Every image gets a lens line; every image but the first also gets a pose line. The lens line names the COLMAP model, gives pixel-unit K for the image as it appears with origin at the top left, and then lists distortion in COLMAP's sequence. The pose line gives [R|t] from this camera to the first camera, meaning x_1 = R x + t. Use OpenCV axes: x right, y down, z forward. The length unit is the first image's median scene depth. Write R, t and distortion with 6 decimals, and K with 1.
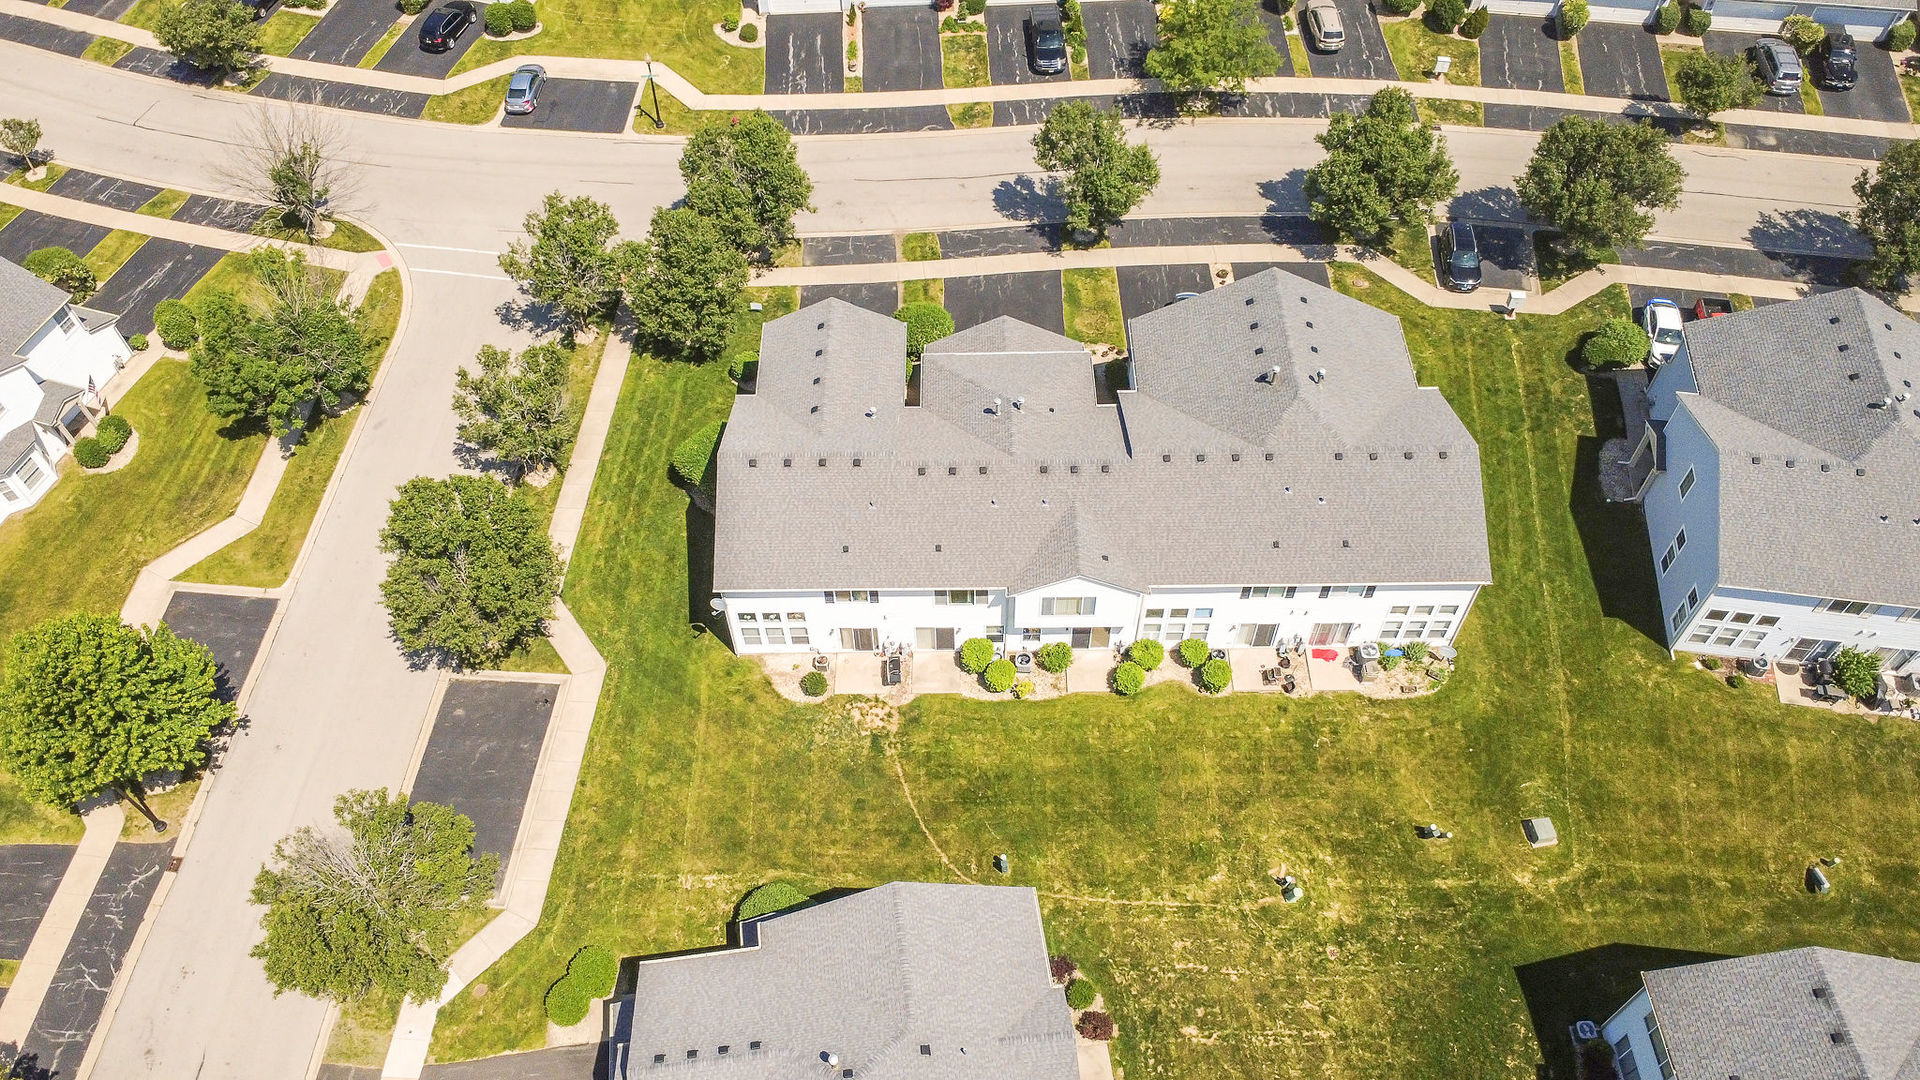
lens RADIAL K [[1407.2, 0, 959.7], [0, 1407.2, 545.5], [0, 0, 1]] dist [-0.004685, 0.002581]
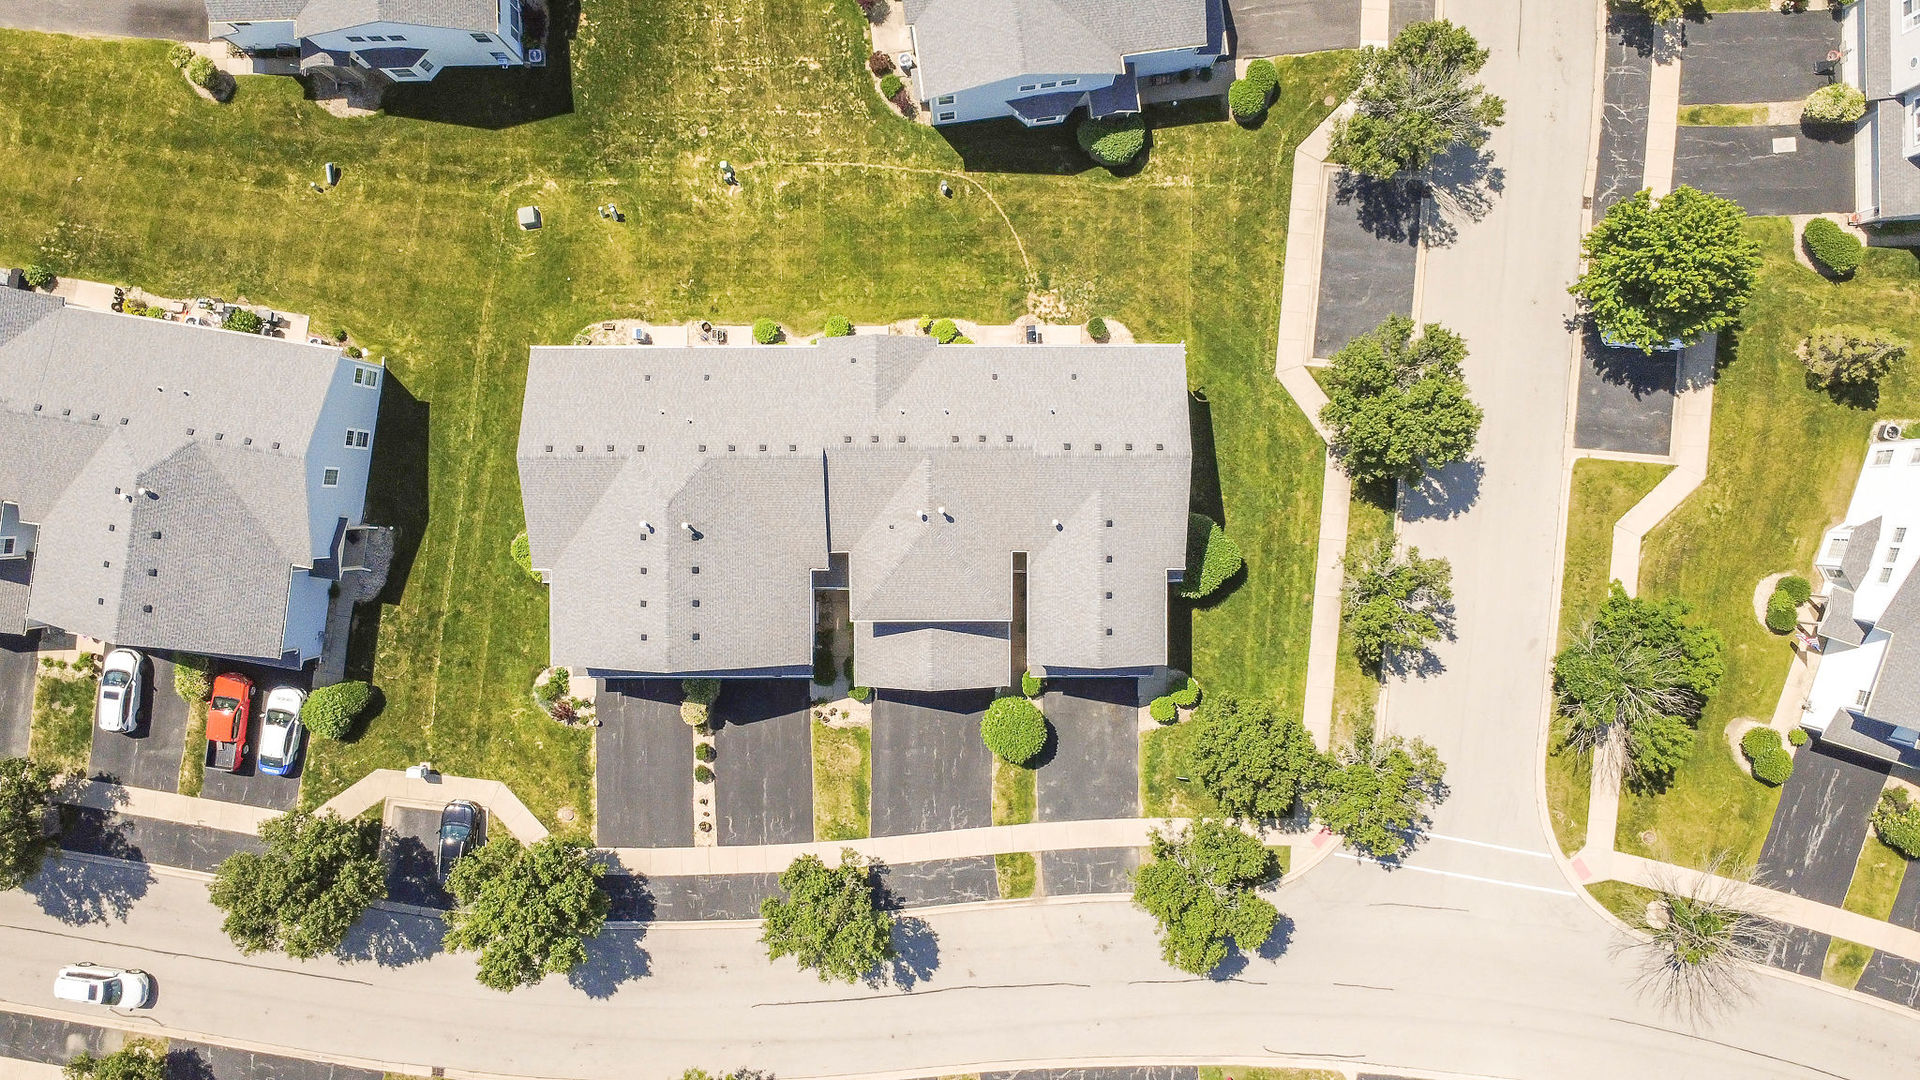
lens RADIAL K [[1407.2, 0, 959.7], [0, 1407.2, 545.5], [0, 0, 1]] dist [-0.004685, 0.002581]
pose [[-0.999841, -0.004053, 0.017341, -0.006391], [0.013416, -0.811748, 0.583853, -0.751330], [0.011710, 0.583993, 0.811674, 0.124394]]
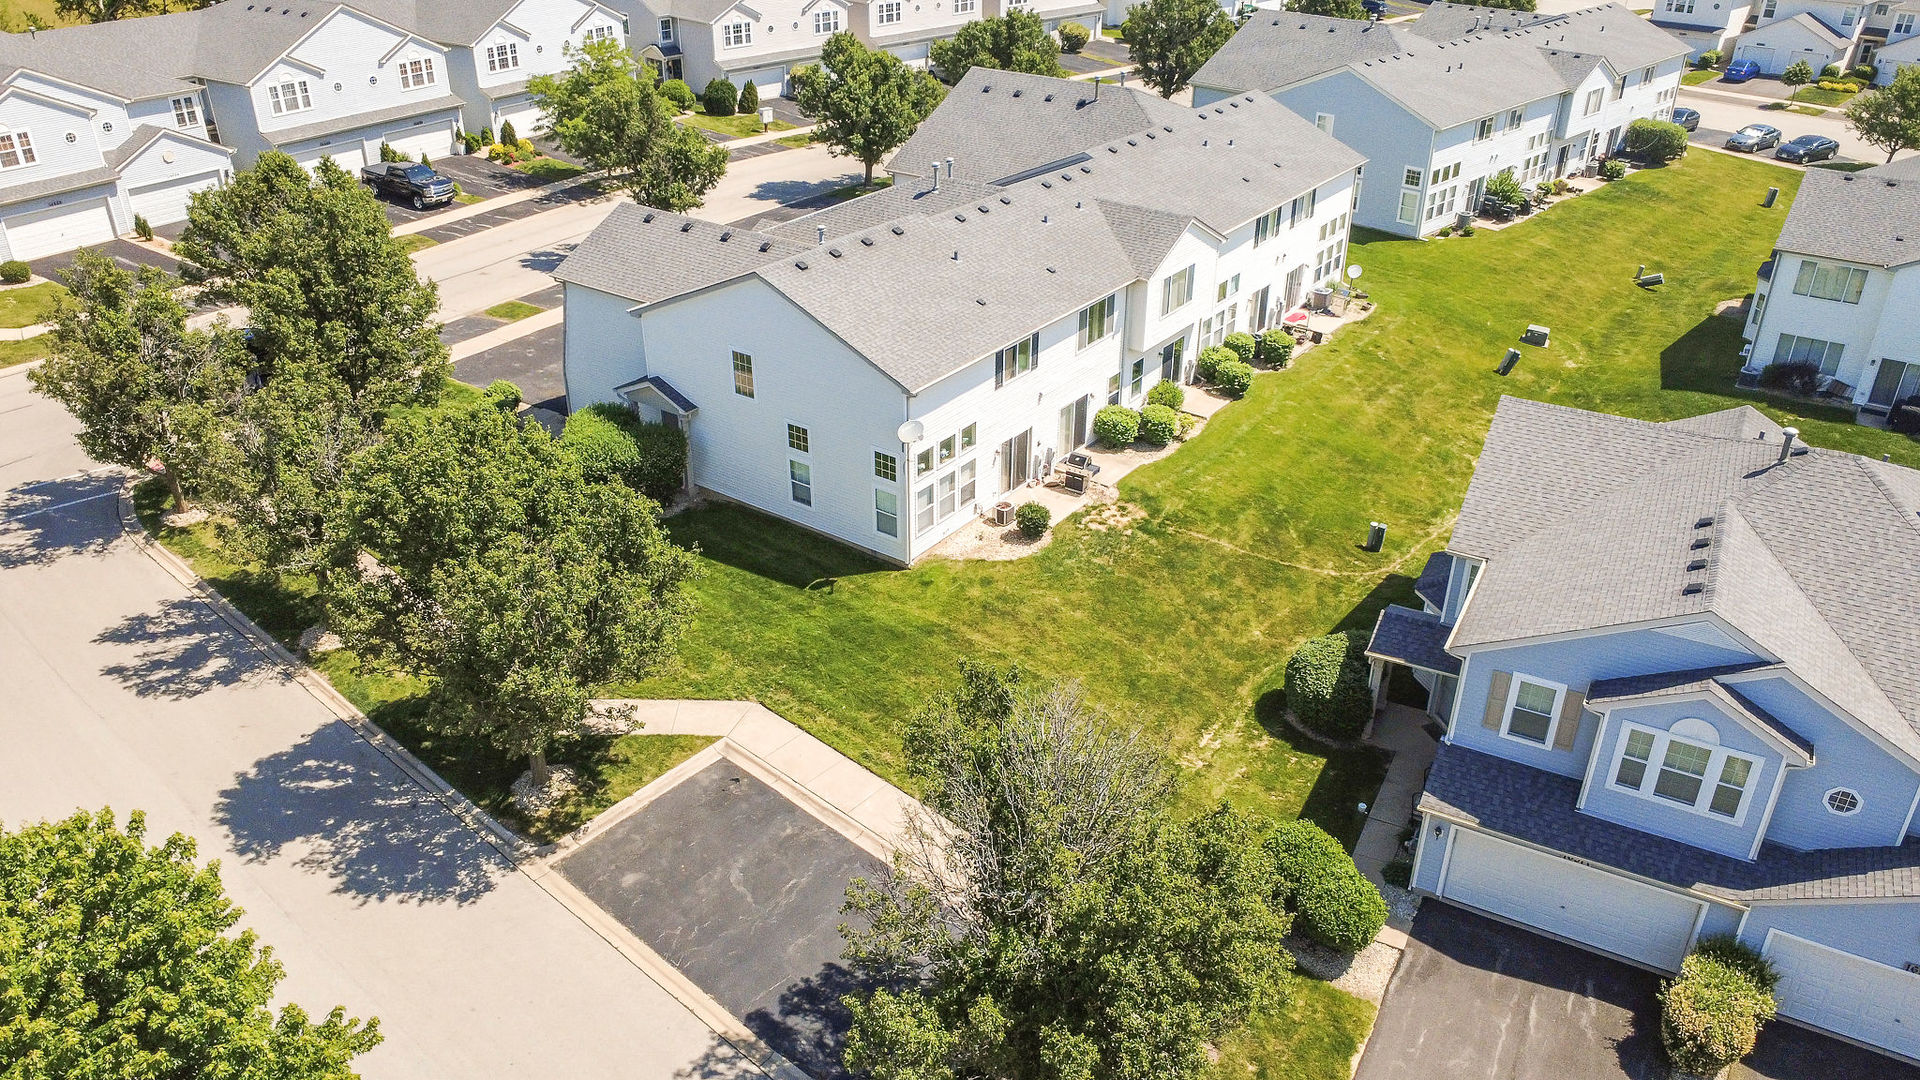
lens RADIAL K [[1407.2, 0, 959.7], [0, 1407.2, 545.5], [0, 0, 1]] dist [-0.004685, 0.002581]
pose [[0.591189, -0.379459, 0.711693, -0.606493], [0.639045, 0.758728, -0.126305, 0.169088], [-0.492054, 0.529474, 0.691043, 0.545144]]
